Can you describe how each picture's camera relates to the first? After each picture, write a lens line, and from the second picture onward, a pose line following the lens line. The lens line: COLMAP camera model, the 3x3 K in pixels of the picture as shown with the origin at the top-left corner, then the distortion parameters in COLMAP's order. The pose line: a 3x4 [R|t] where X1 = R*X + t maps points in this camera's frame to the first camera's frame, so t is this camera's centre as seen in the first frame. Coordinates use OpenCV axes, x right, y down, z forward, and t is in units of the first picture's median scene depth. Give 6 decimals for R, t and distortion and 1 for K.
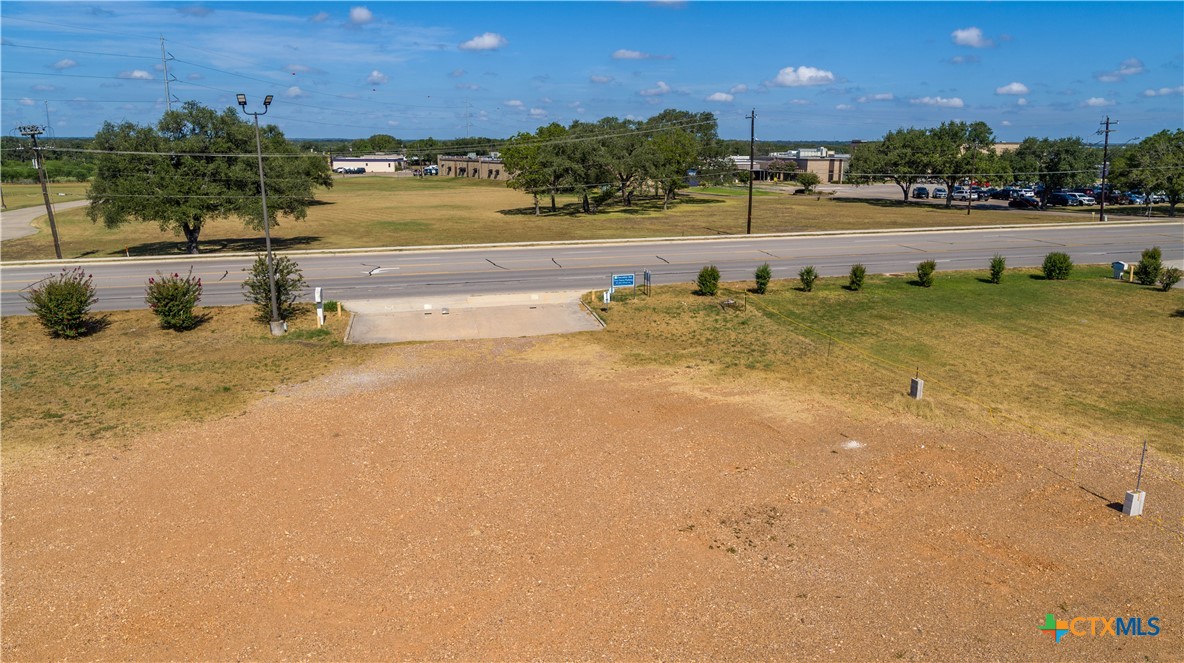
lens RADIAL K [[812.3, 0, 597.2], [0, 812.3, 331.4], [0, 0, 1]] dist [0.000458, -0.001699]
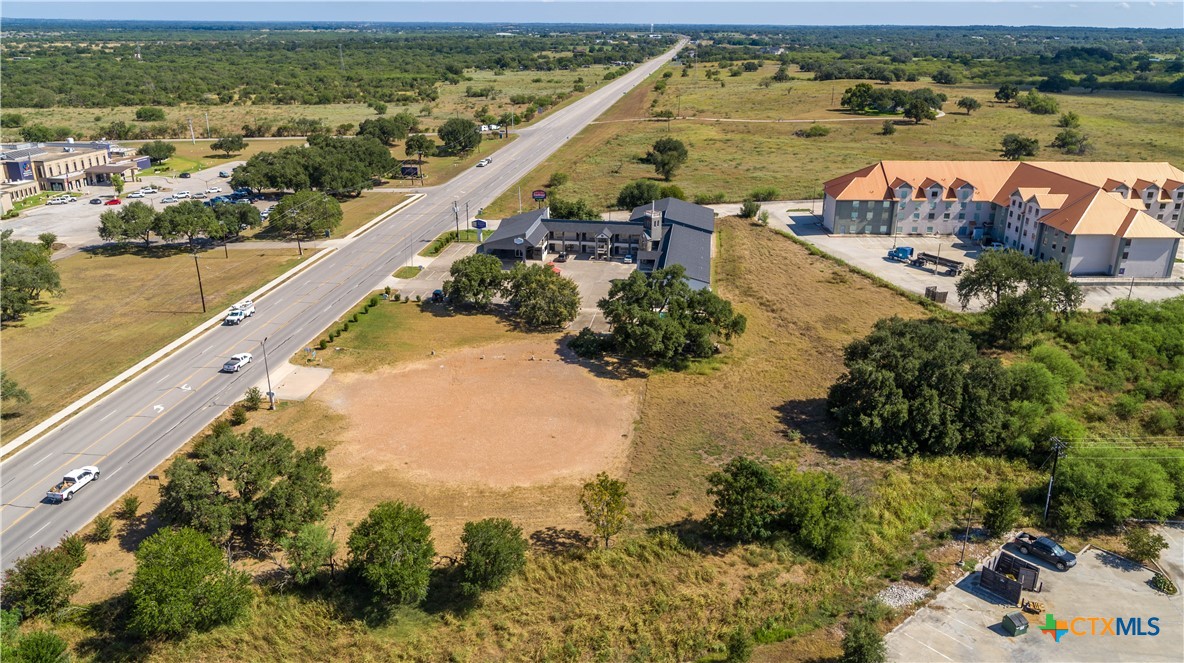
lens RADIAL K [[842.9, 0, 597.2], [0, 842.9, 333.4], [0, 0, 1]] dist [0.002057, -0.004168]
pose [[0.349888, -0.325602, 0.878386, -2.488535], [0.206485, 0.941398, 0.266710, -0.803710], [-0.913752, 0.088054, 0.396616, -1.305563]]
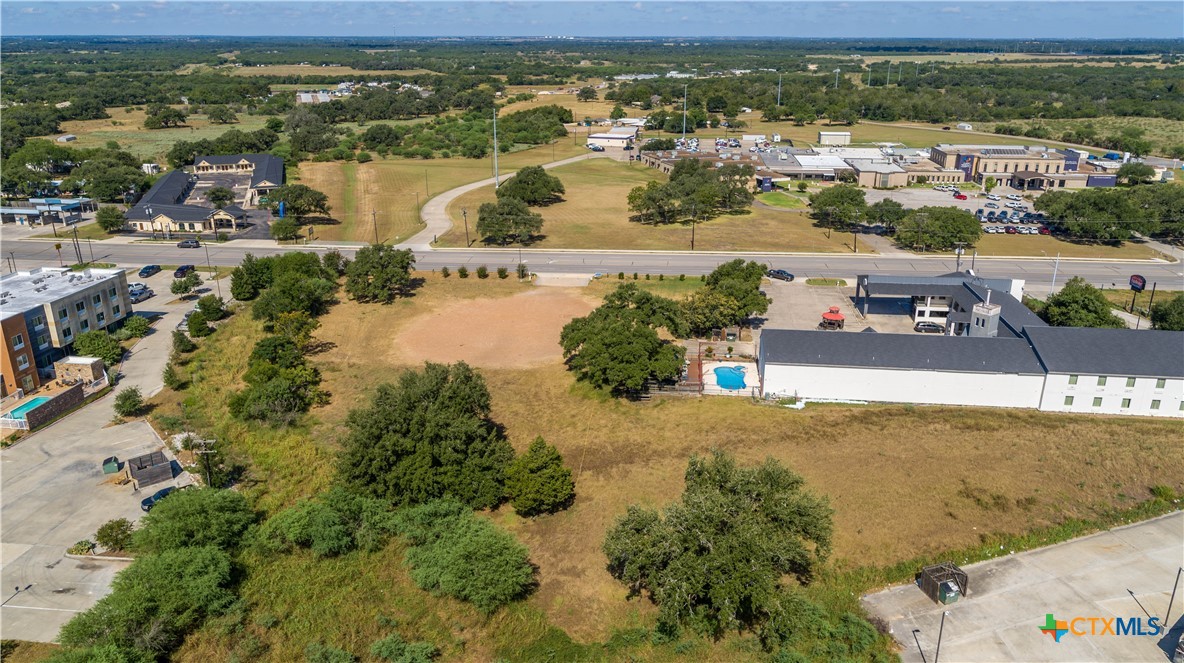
lens RADIAL K [[823.9, 0, 597.0], [0, 823.9, 330.3], [0, 0, 1]] dist [0.000019, -0.001200]
pose [[0.941863, 0.108730, -0.317919, 1.502354], [-0.072572, 0.989690, 0.123478, -0.320904], [0.328067, -0.093227, 0.940043, -3.231257]]
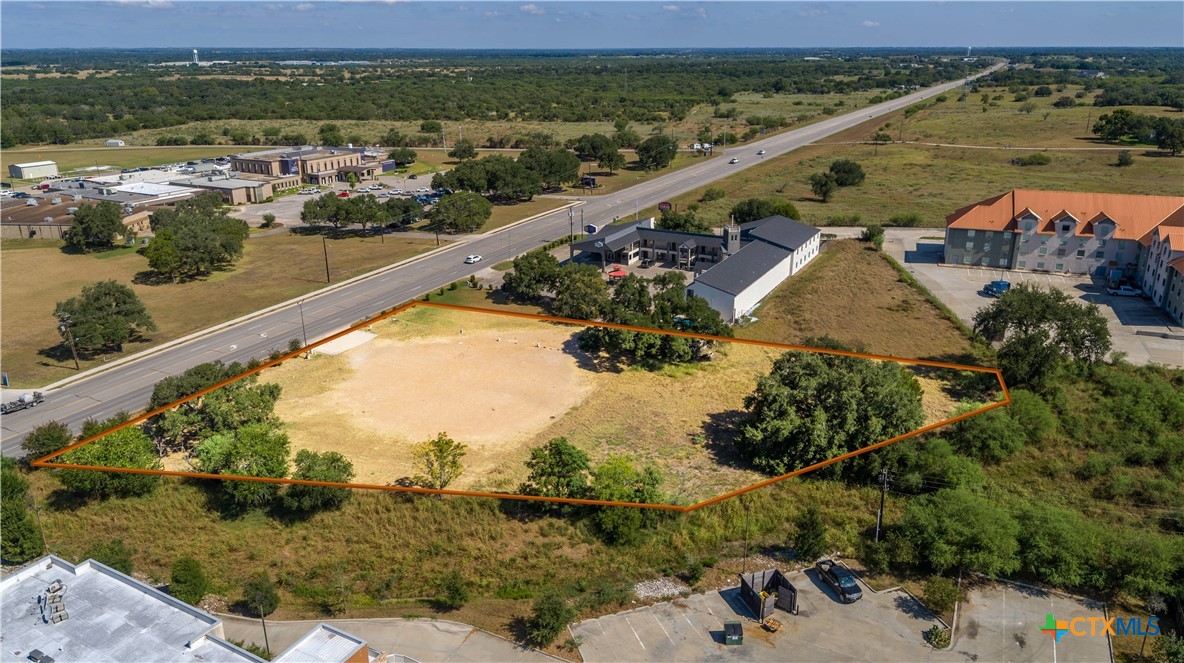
lens RADIAL K [[823.9, 0, 597.0], [0, 823.9, 330.3], [0, 0, 1]] dist [0.000019, -0.001200]
pose [[0.657508, -0.250692, 0.710518, -2.048326], [0.176598, 0.968031, 0.178128, -0.529100], [-0.732459, 0.008355, 0.680760, -2.405993]]
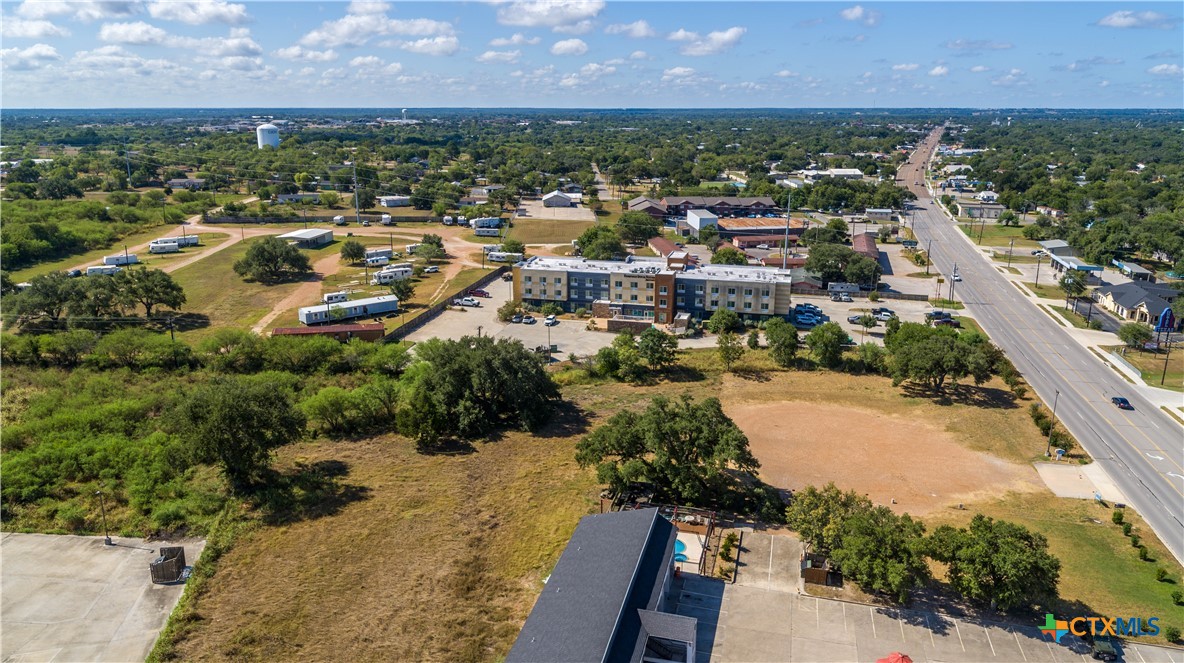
lens RADIAL K [[812.3, 0, 597.2], [0, 812.3, 331.4], [0, 0, 1]] dist [0.000458, -0.001699]
pose [[-0.449253, 0.234488, -0.862083, 2.959615], [-0.206879, 0.911410, 0.355715, -1.173721], [0.869122, 0.338153, -0.360943, 0.404782]]
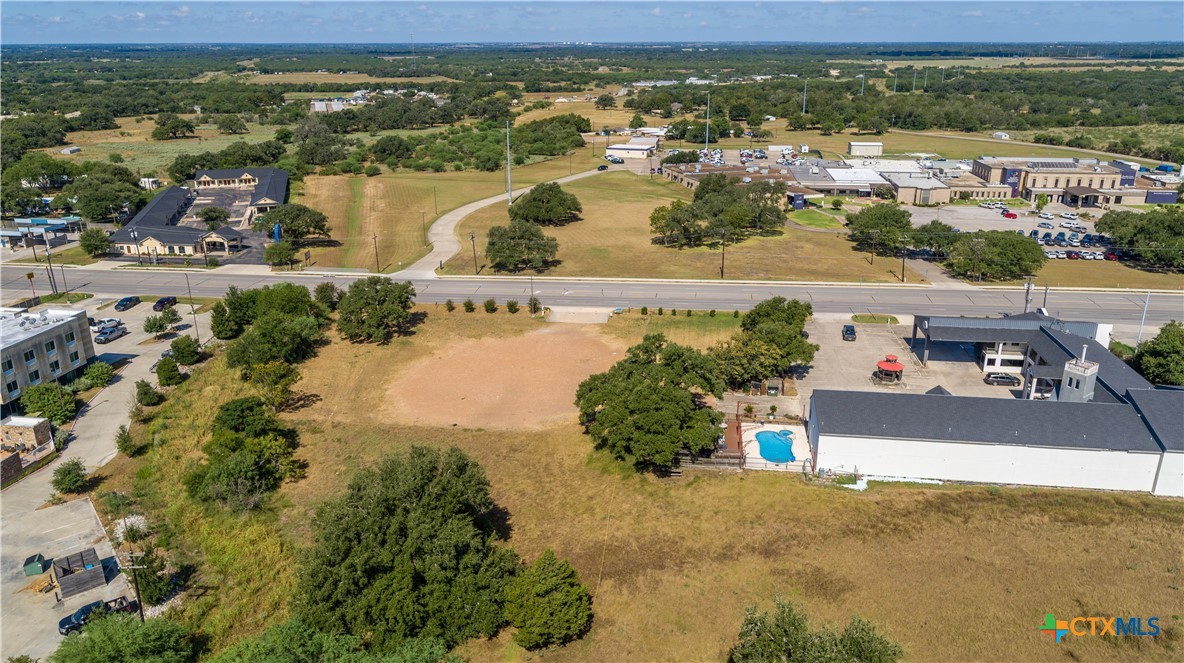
lens RADIAL K [[823.9, 0, 597.0], [0, 823.9, 330.3], [0, 0, 1]] dist [0.000019, -0.001200]
pose [[0.934683, 0.109244, -0.338281, 1.322263], [-0.072732, 0.990247, 0.118828, -0.439239], [0.347963, -0.086463, 0.933513, -2.786198]]
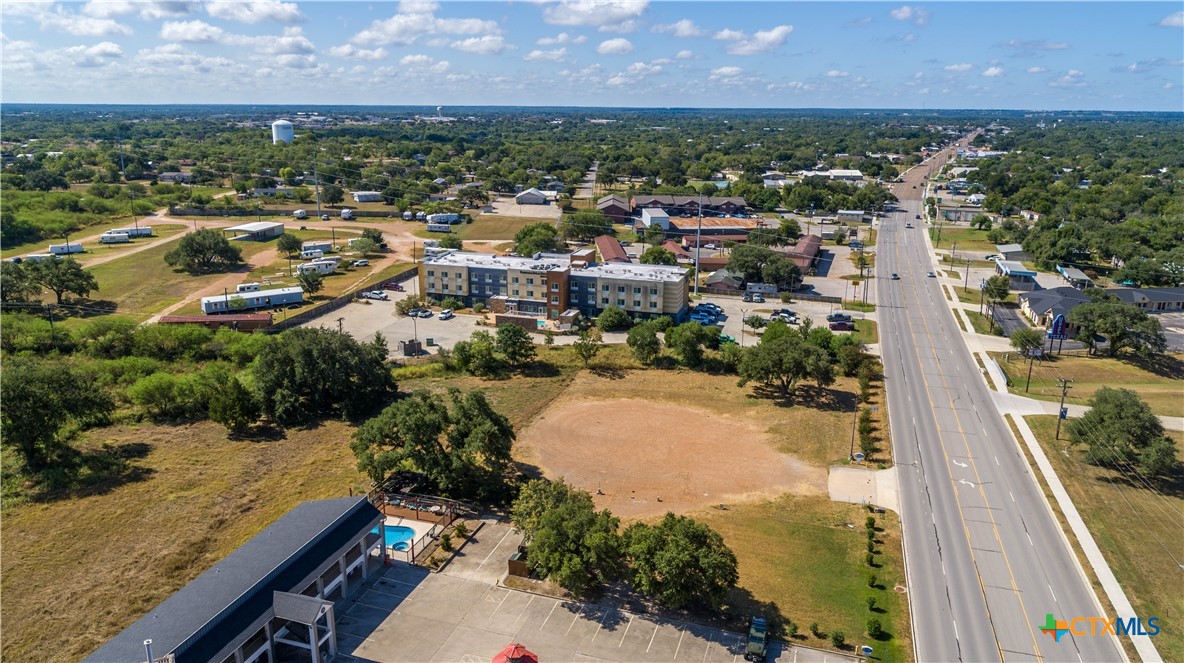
lens RADIAL K [[811.6, 0, 596.8], [0, 811.6, 325.7], [0, 0, 1]] dist [-0.001212, 0.000590]
pose [[-0.499134, 0.220115, -0.838102, 2.560231], [-0.207189, 0.908829, 0.362082, -1.362687], [0.841391, 0.354372, -0.408022, 1.202360]]
